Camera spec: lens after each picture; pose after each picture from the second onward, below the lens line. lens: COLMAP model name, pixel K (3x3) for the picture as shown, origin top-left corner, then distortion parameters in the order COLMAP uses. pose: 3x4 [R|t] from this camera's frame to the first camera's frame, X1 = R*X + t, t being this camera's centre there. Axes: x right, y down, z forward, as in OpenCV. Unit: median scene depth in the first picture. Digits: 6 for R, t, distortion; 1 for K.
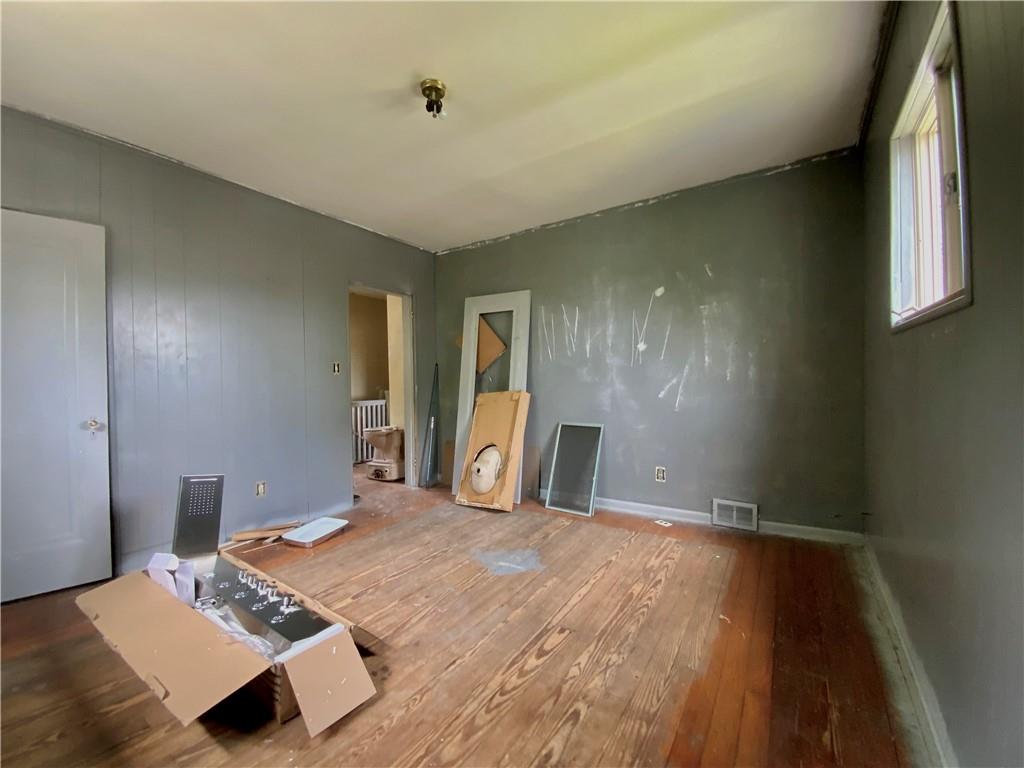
lens RADIAL K [[419.5, 0, 510.8], [0, 419.5, 385.2], [0, 0, 1]] dist [0.037590, -0.025703]
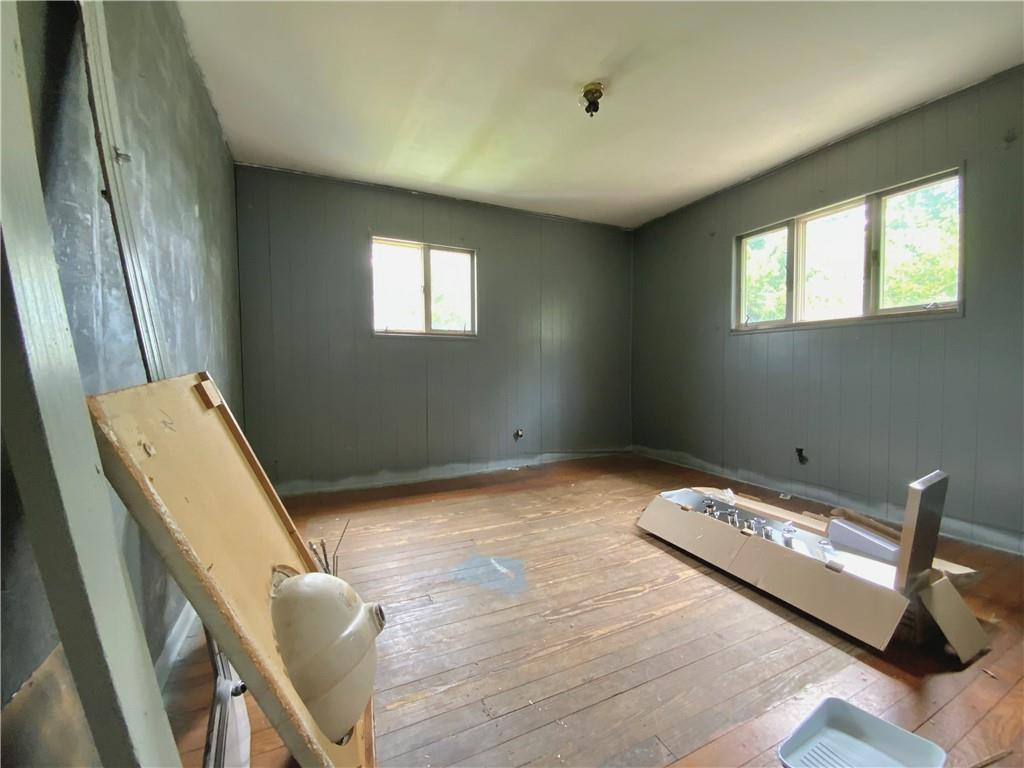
lens RADIAL K [[419.5, 0, 510.8], [0, 419.5, 385.2], [0, 0, 1]] dist [0.037590, -0.025703]
pose [[-0.855099, 0.000258, 0.518465, -0.595373], [0.029202, 0.998436, 0.047666, 0.024896], [-0.517642, 0.055899, -0.853769, 2.160795]]
